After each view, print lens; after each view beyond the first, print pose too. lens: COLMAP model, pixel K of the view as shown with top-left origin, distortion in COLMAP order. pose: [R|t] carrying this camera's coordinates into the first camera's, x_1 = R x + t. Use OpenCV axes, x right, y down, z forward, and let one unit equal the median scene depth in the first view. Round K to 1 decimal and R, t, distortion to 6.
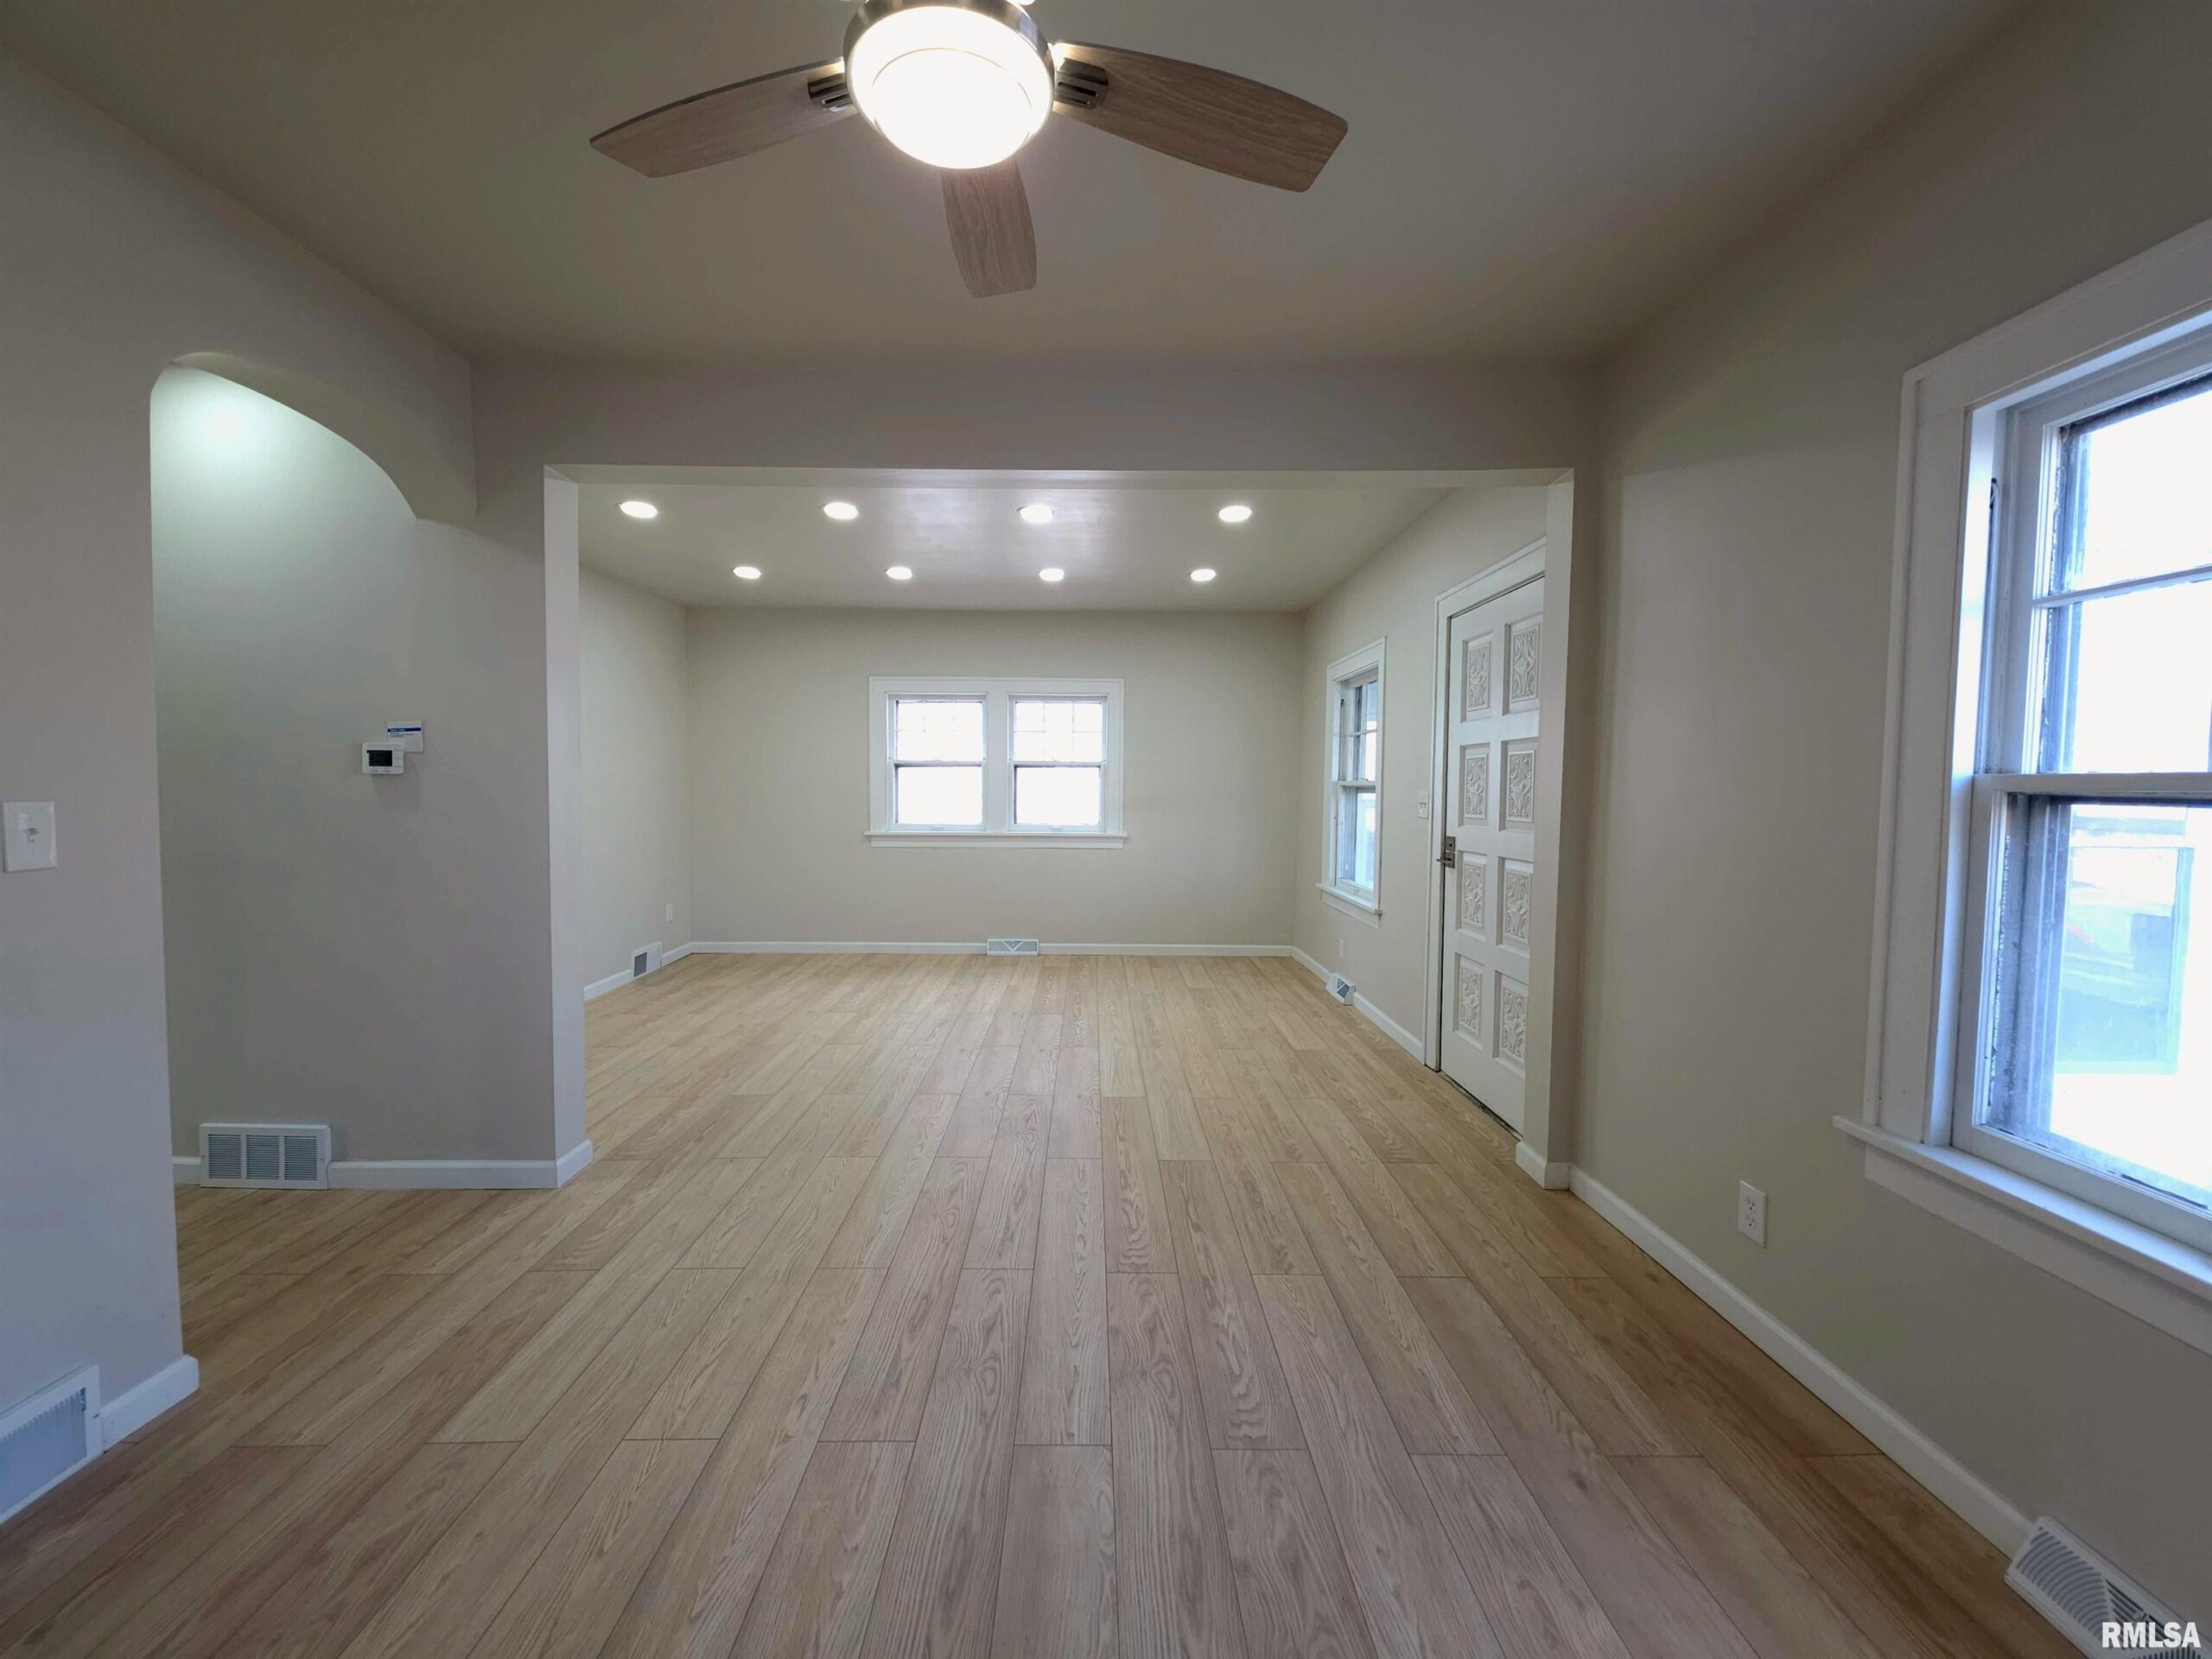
lens RADIAL K [[894.7, 0, 1106.0], [0, 894.7, 829.5], [0, 0, 1]] dist [-0.000695, -0.000531]
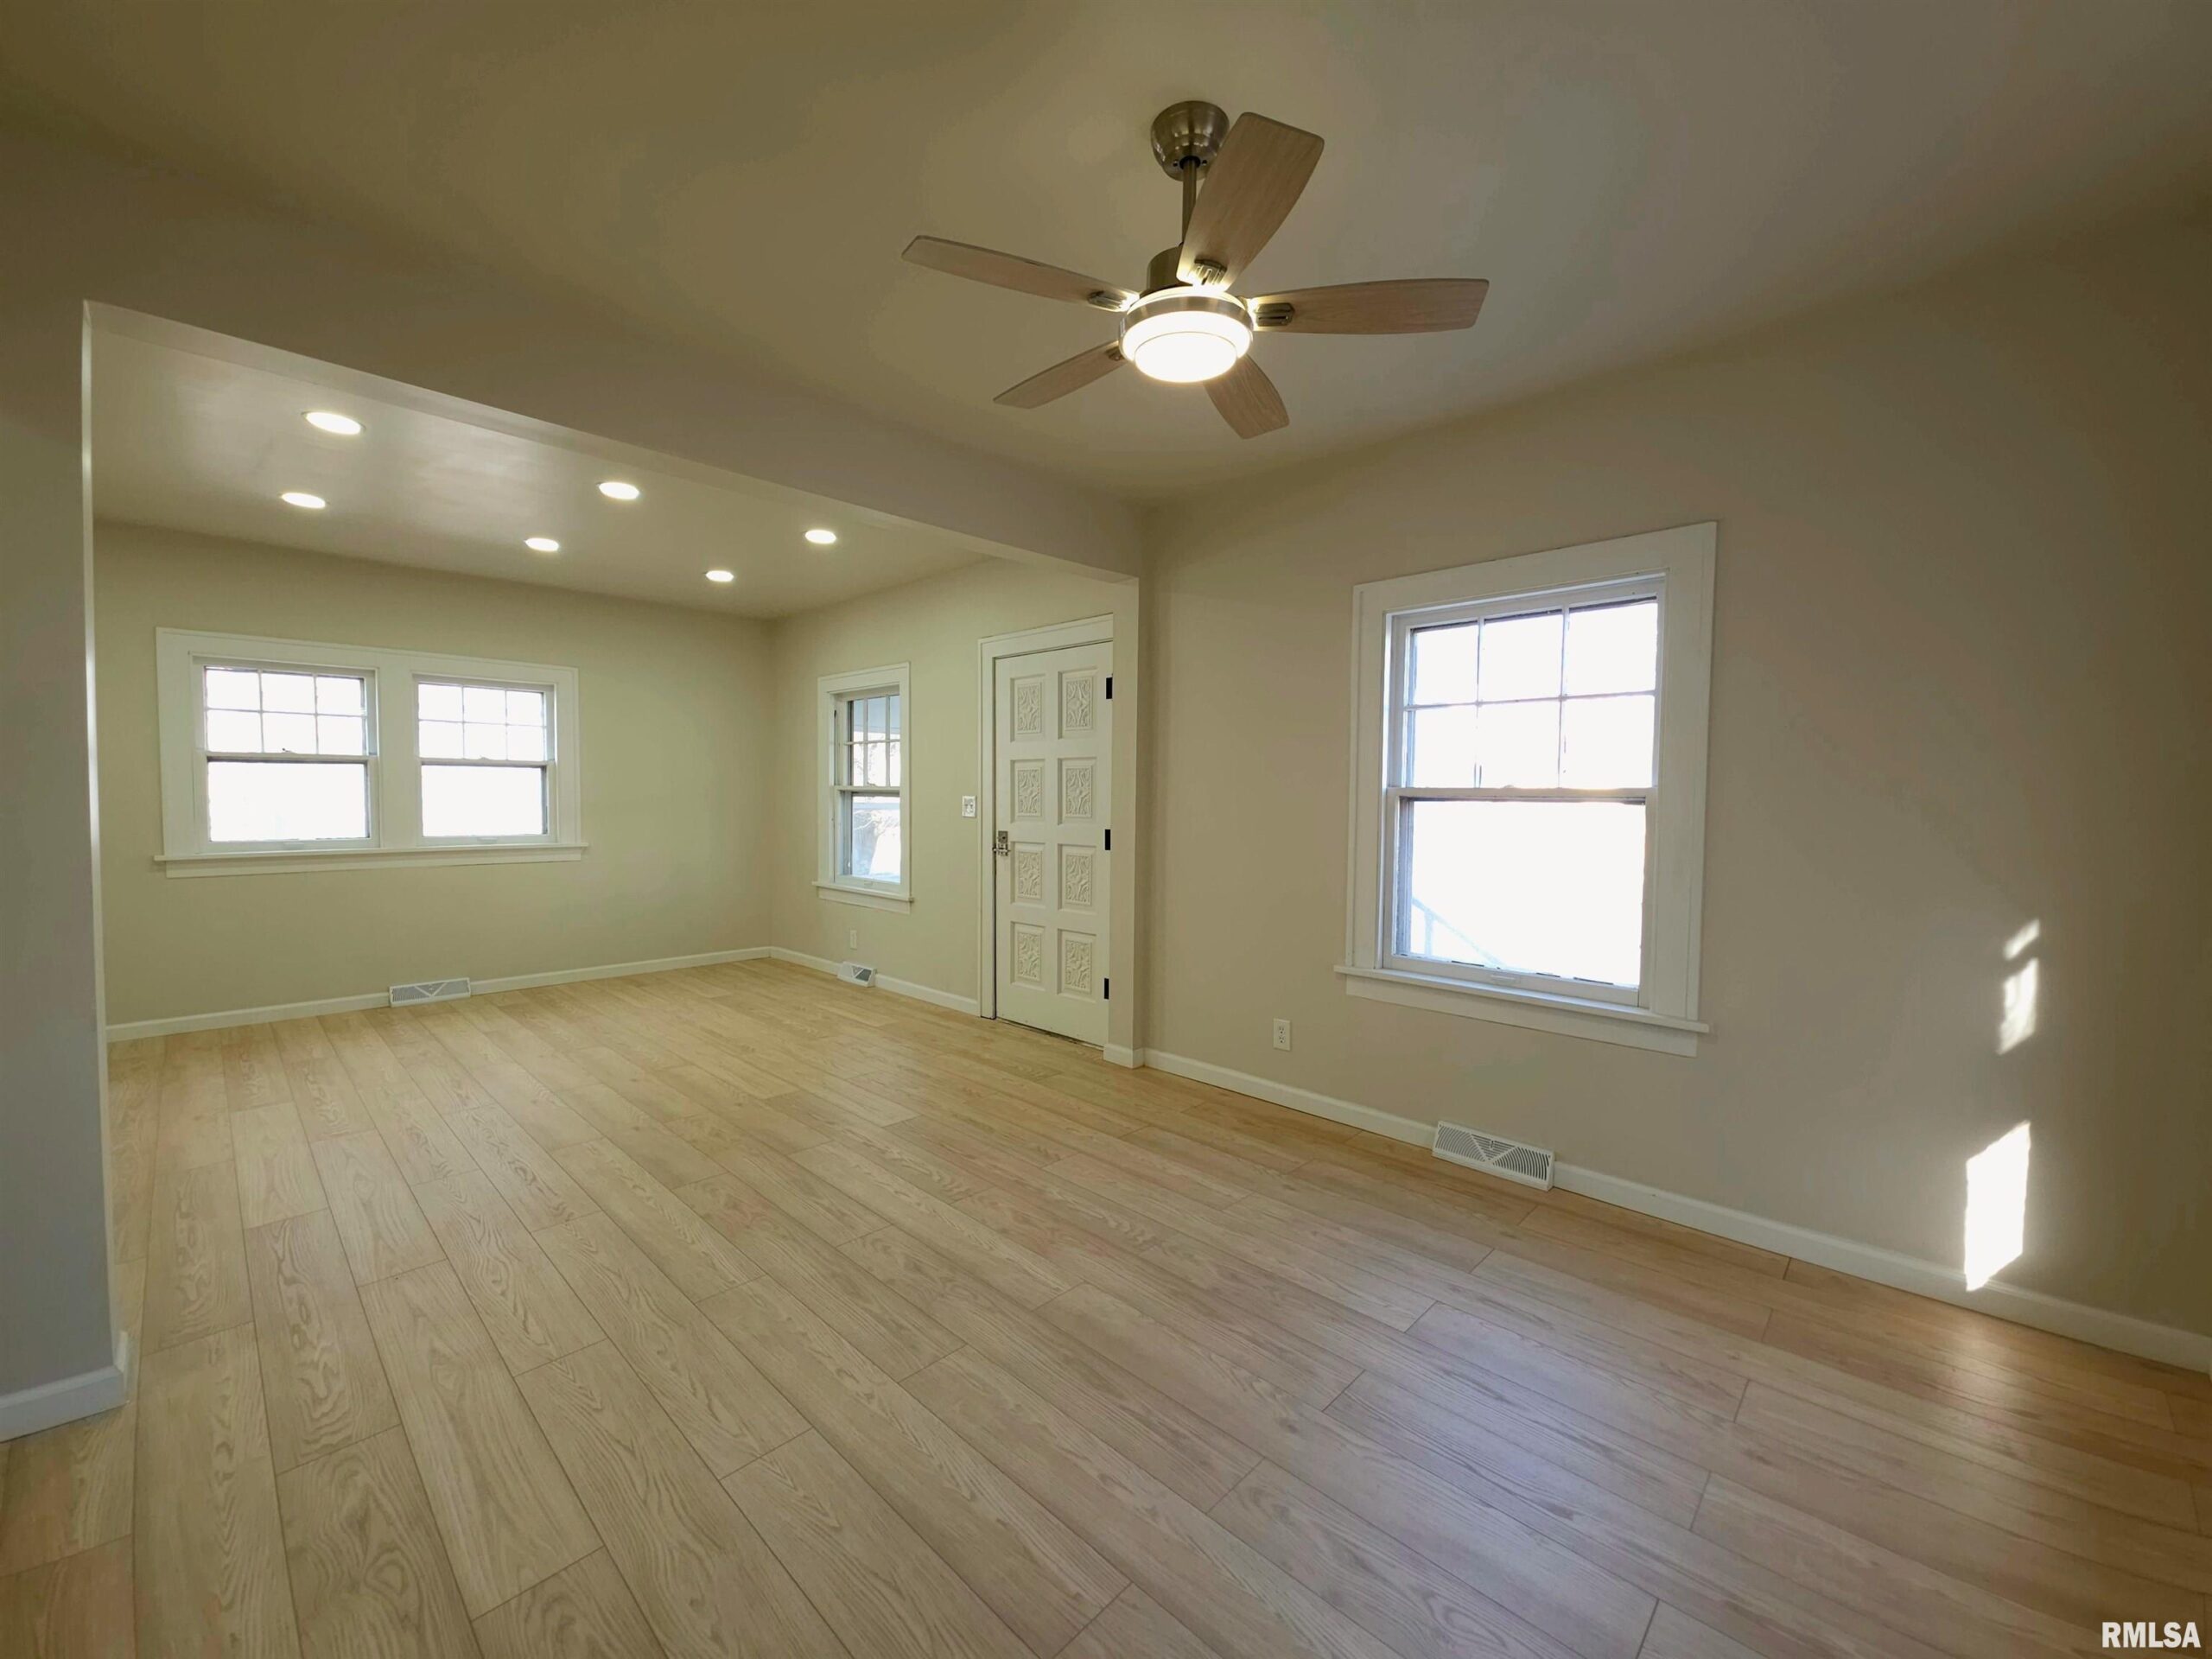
lens RADIAL K [[878.9, 0, 1134.0], [0, 878.9, 819.7], [0, 0, 1]] dist [0.024314, -0.013779]
pose [[0.684126, -0.021646, 0.729042, -0.448263], [0.032108, 0.999484, -0.000455, -0.001668], [-0.728657, 0.023719, 0.684468, 0.009050]]
